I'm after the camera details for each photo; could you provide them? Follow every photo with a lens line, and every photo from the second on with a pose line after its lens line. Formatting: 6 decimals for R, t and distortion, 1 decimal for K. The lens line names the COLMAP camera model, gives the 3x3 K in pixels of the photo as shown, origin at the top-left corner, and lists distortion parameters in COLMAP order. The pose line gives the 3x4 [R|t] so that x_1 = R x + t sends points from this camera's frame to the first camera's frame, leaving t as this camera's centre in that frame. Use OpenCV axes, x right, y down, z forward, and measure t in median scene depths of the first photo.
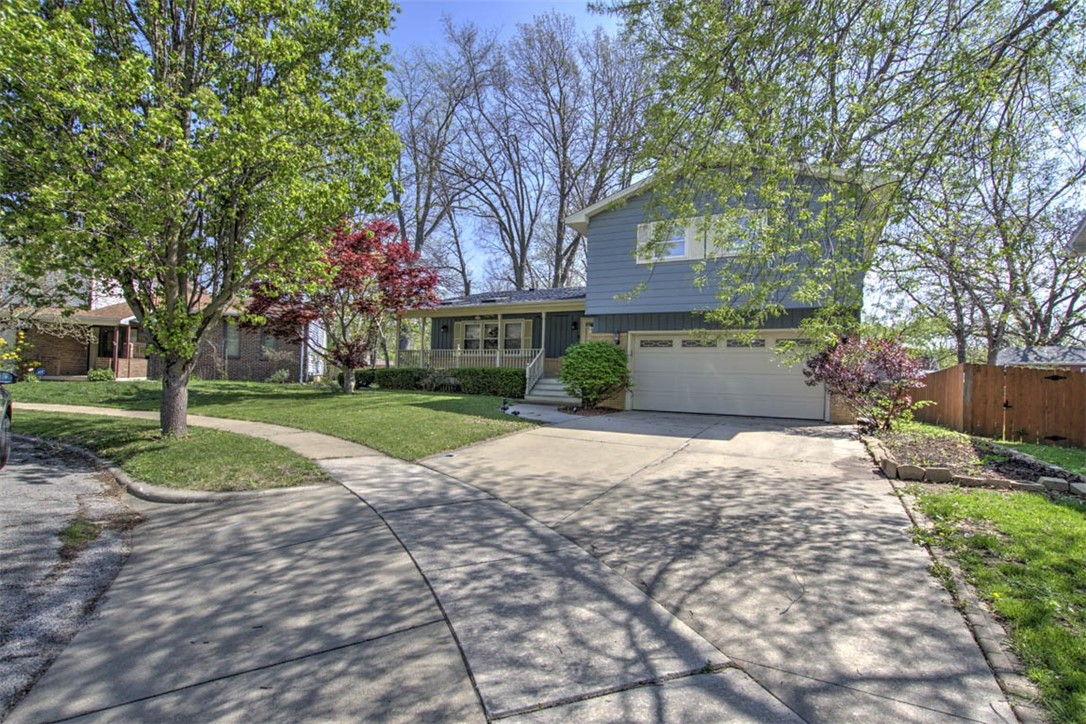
lens RADIAL K [[510.5, 0, 543.7], [0, 510.5, 365.5], [0, 0, 1]] dist [-0.003313, 0.000004]
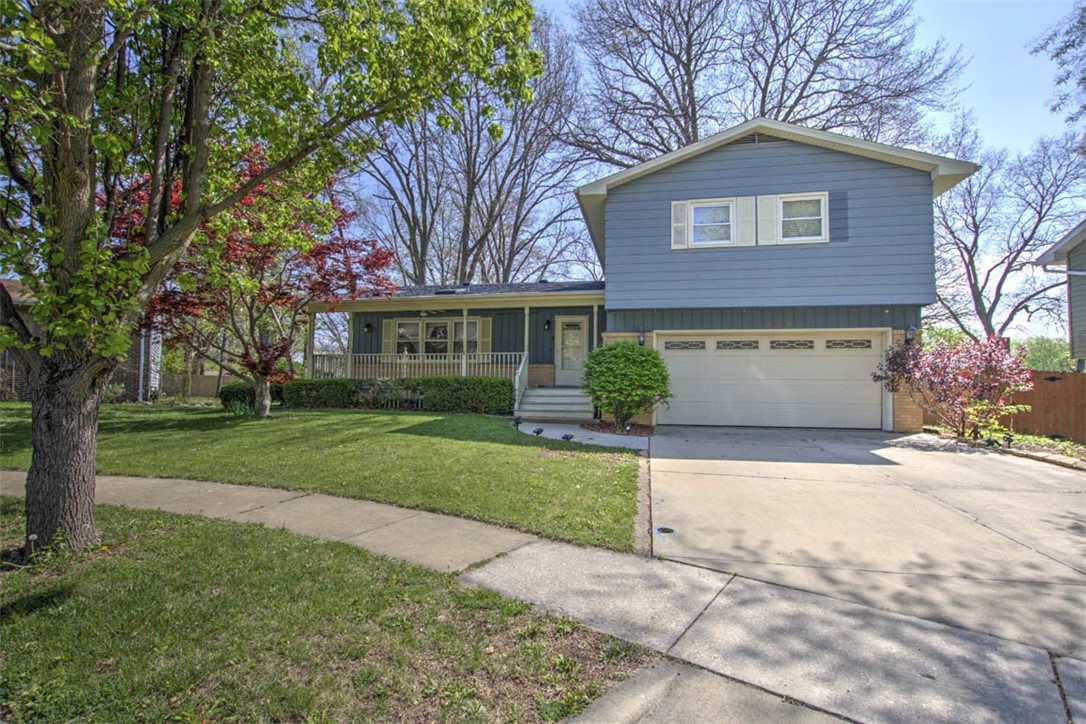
lens RADIAL K [[510.5, 0, 544.1], [0, 510.5, 364.9], [0, 0, 1]] dist [-0.003313, 0.000004]
pose [[0.953932, -0.006210, 0.299959, -0.228528], [0.011476, 0.999809, -0.015797, 0.000216], [-0.299804, 0.018511, 0.953821, 0.232701]]
